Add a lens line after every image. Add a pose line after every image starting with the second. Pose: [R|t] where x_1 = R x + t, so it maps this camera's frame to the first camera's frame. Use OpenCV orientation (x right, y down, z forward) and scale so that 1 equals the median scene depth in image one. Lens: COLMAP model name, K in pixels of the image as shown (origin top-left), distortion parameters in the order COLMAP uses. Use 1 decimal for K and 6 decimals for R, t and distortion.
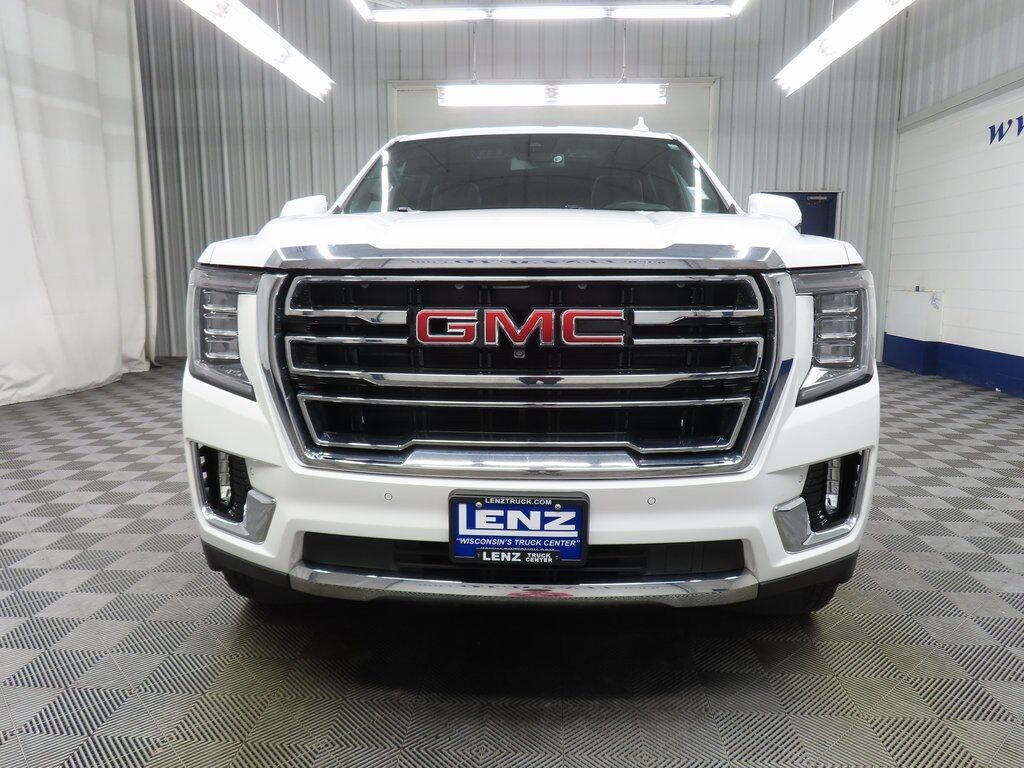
lens RADIAL K [[722.2, 0, 510.1], [0, 722.2, 380.6], [0, 0, 1]] dist [-0.009059, -0.006836]
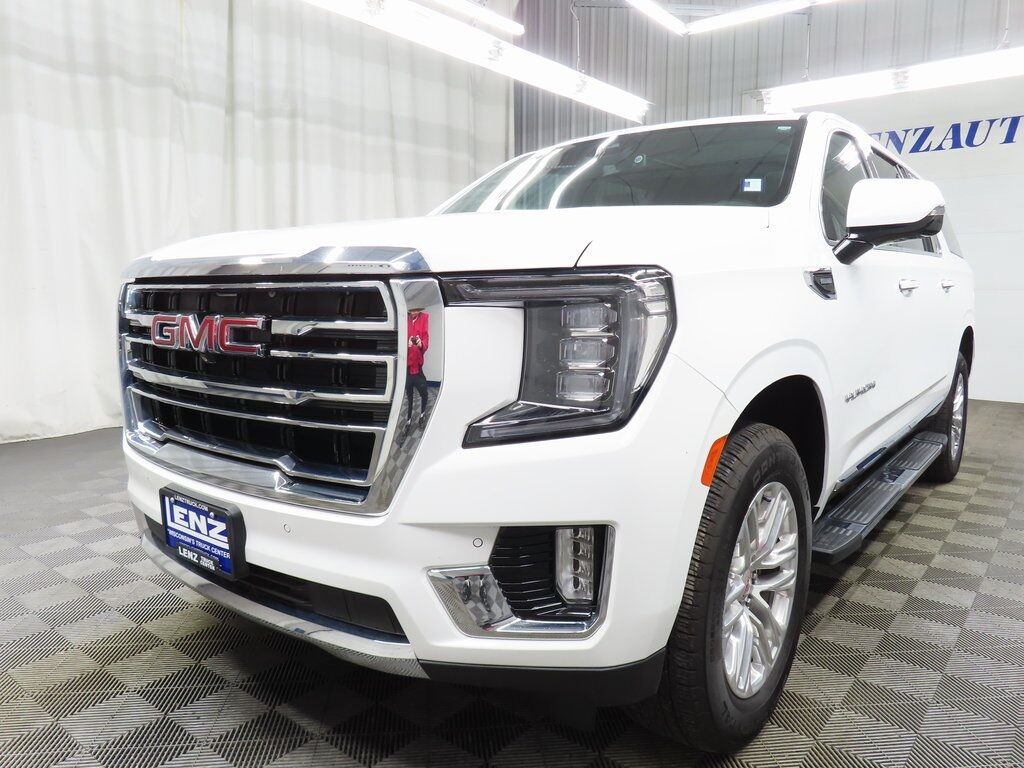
lens RADIAL K [[722.2, 0, 512.1], [0, 722.2, 379.5], [0, 0, 1]] dist [-0.009059, -0.006836]
pose [[0.819202, 0.071499, -0.569031, 0.935443], [-0.089094, 0.996018, -0.003114, -0.043254], [0.566542, 0.053248, 0.822311, 0.402365]]
